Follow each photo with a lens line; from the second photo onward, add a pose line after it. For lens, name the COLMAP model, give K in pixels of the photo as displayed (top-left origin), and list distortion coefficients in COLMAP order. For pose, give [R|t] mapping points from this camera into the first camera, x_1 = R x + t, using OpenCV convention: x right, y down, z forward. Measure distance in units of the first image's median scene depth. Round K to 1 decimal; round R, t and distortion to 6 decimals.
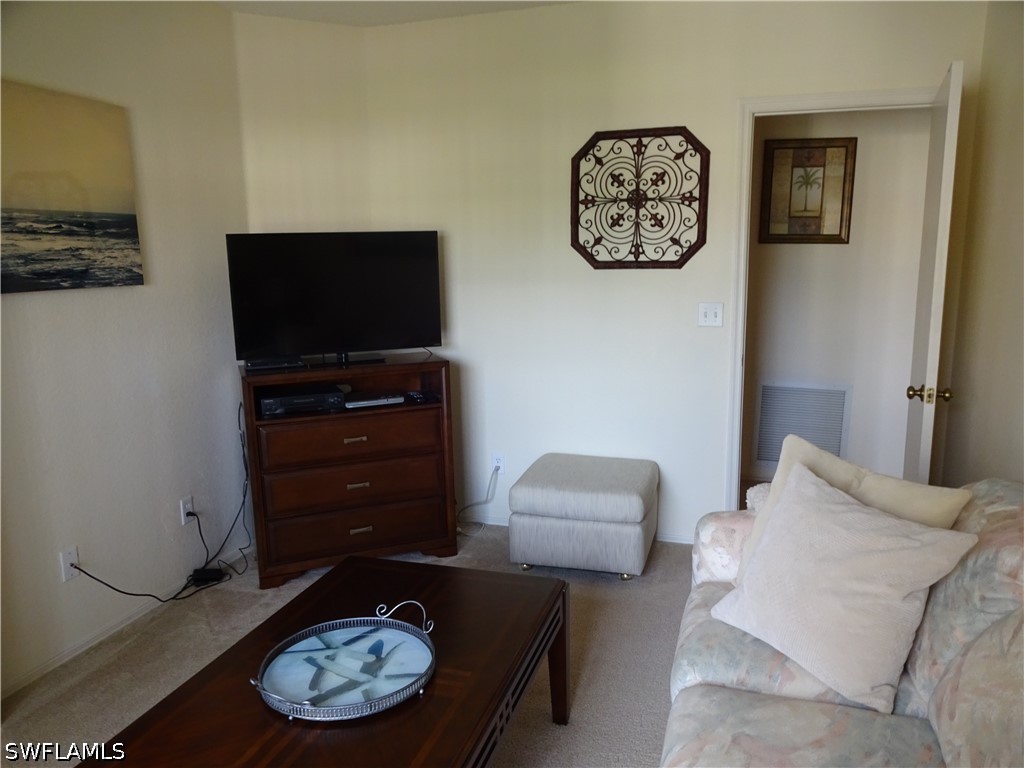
lens RADIAL K [[765.8, 0, 516.5], [0, 765.8, 383.8], [0, 0, 1]] dist [0.004025, -0.001025]
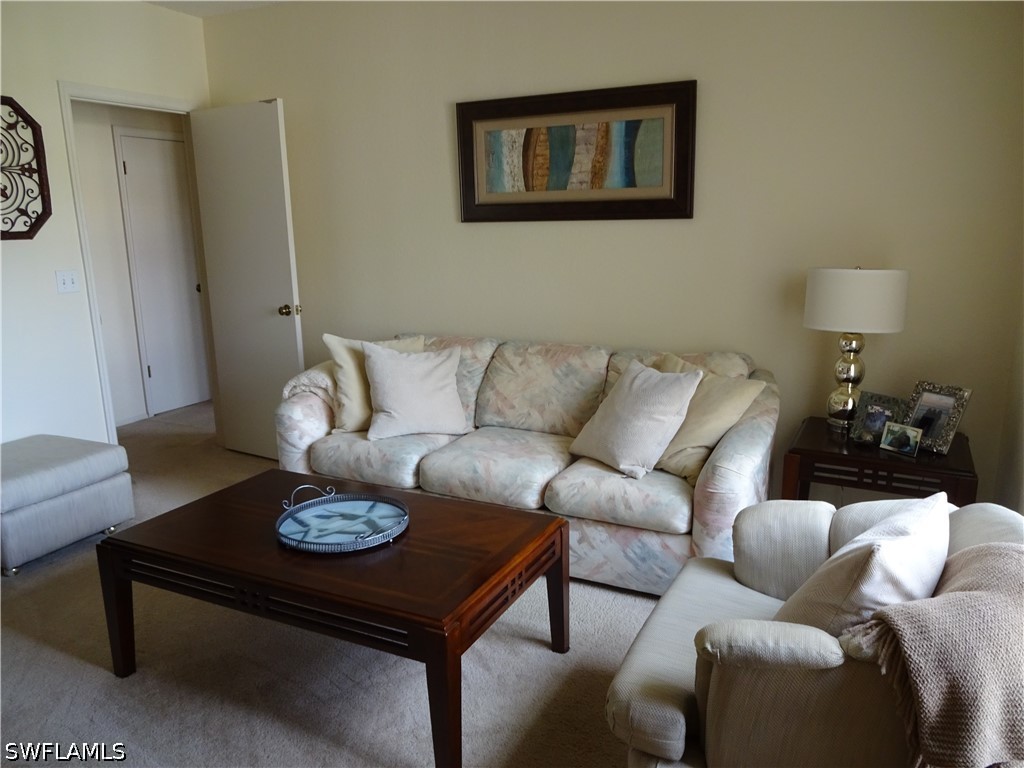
lens RADIAL K [[765.8, 0, 516.5], [0, 765.8, 383.8], [0, 0, 1]] dist [0.004025, -0.001025]
pose [[0.161724, -0.199402, 0.966480, -0.849744], [0.188504, 0.967581, 0.168086, -0.017698], [-0.968665, 0.155002, 0.194069, 0.254370]]
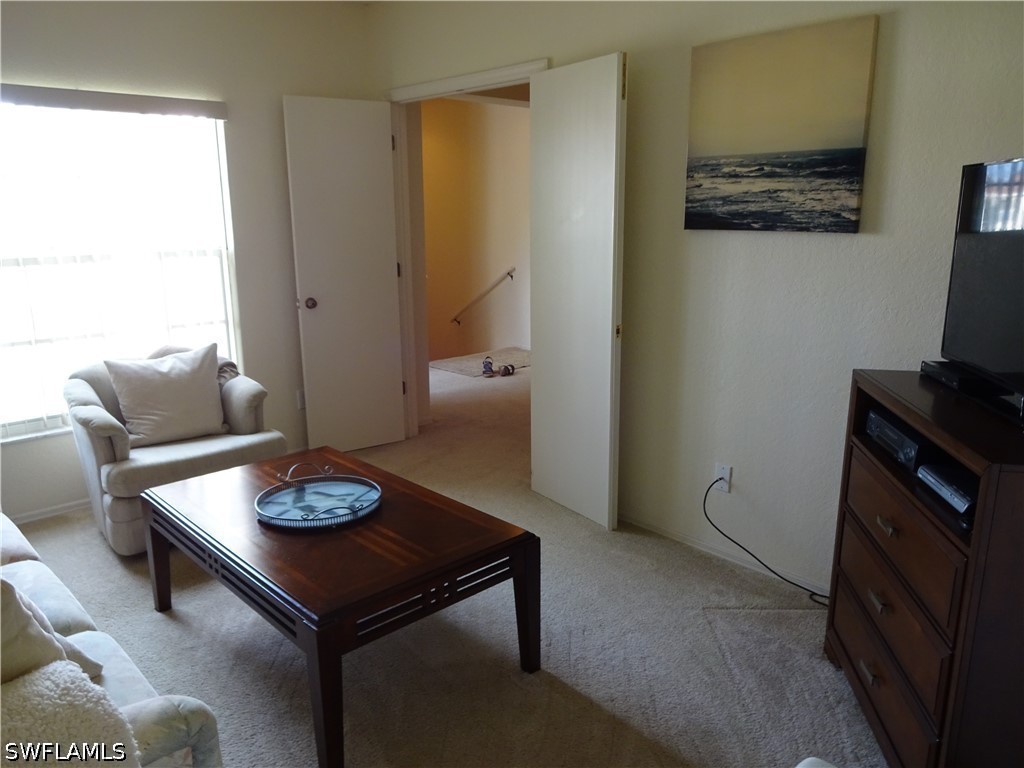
lens RADIAL K [[765.8, 0, 516.5], [0, 765.8, 383.8], [0, 0, 1]] dist [0.004025, -0.001025]
pose [[-0.482167, 0.223089, -0.847199, 0.455100], [-0.133909, 0.936904, 0.322922, -0.203875], [0.865785, 0.269150, -0.421871, 1.121670]]
